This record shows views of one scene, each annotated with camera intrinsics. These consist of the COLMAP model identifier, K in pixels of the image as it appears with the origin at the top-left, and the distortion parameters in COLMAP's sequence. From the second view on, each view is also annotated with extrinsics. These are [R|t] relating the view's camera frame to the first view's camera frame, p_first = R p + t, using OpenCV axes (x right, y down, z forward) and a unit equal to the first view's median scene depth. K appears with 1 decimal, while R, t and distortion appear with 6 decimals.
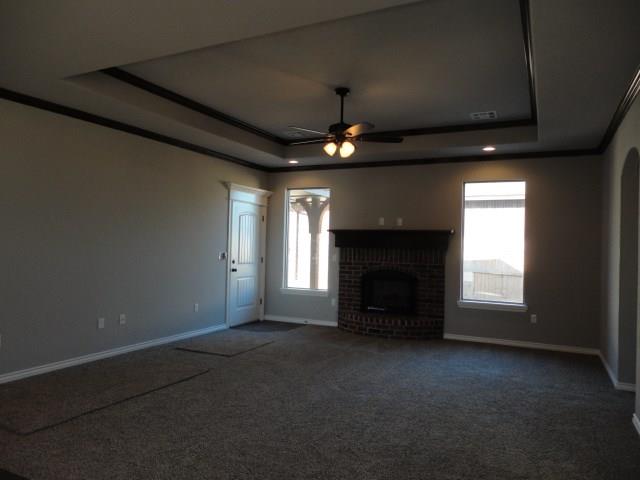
lens RADIAL K [[466.8, 0, 320.0], [0, 466.8, 240.0], [0, 0, 1]] dist [0.006929, 0.004595]
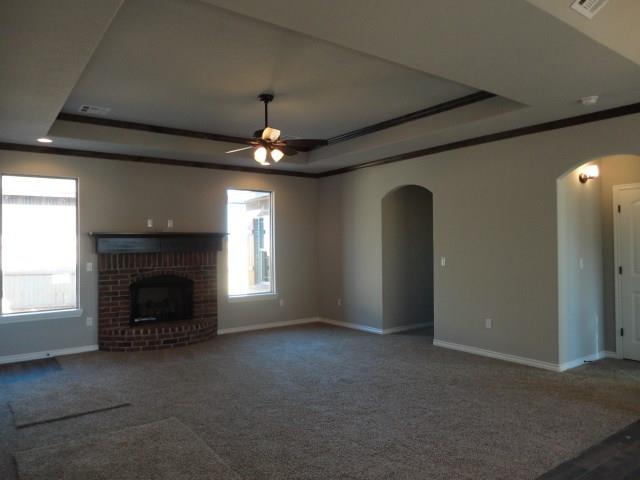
lens RADIAL K [[466.8, 0, 320.0], [0, 466.8, 240.0], [0, 0, 1]] dist [0.006929, 0.004595]
pose [[0.474763, -0.018448, 0.879920, -0.513647], [0.014489, 0.999809, 0.013144, -0.013721], [-0.879994, 0.006509, 0.474940, 0.271280]]
